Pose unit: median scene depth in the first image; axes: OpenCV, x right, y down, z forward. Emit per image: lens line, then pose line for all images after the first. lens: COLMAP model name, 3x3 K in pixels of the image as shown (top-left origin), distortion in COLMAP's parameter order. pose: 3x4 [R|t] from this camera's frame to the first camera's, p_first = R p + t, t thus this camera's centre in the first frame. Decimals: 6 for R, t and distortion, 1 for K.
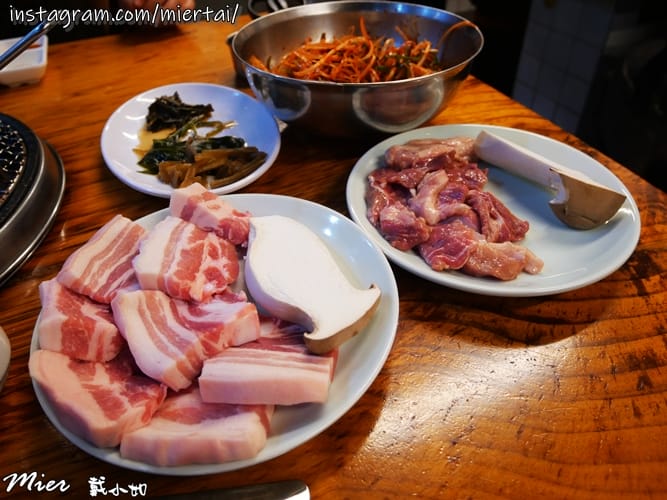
lens RADIAL K [[497.2, 0, 333.5], [0, 497.2, 250.0], [0, 0, 1]] dist [-0.065056, 0.036242]
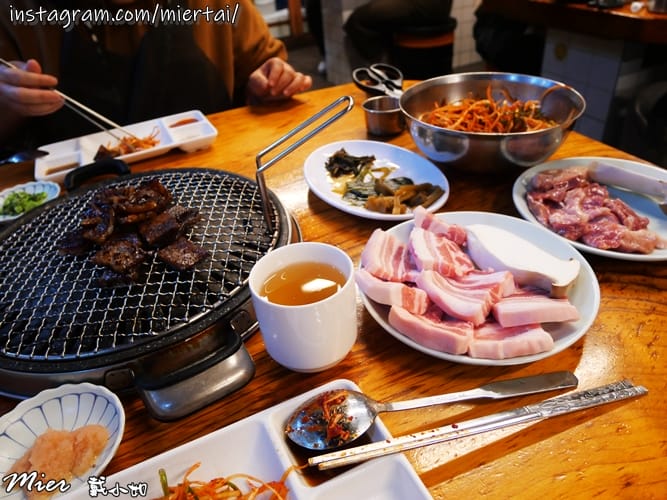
lens RADIAL K [[497.2, 0, 333.5], [0, 497.2, 250.0], [0, 0, 1]] dist [-0.065056, 0.036242]
pose [[0.997785, -0.066351, 0.004671, -0.618214], [0.066481, 0.992555, -0.102058, 0.140040], [0.002135, 0.102142, 0.994768, -0.489297]]
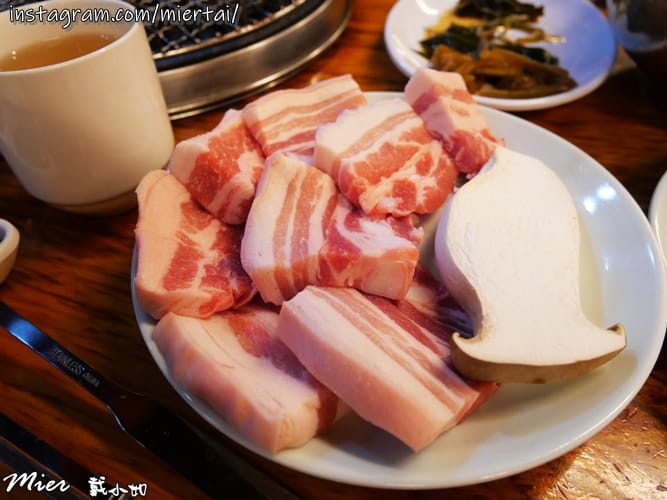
lens RADIAL K [[497.2, 0, 333.5], [0, 497.2, 250.0], [0, 0, 1]] dist [-0.065056, 0.036242]
pose [[0.750885, 0.486287, -0.446875, 0.038630], [-0.434354, 0.873334, 0.220511, 0.011208], [0.497503, 0.028524, 0.866993, 0.327586]]
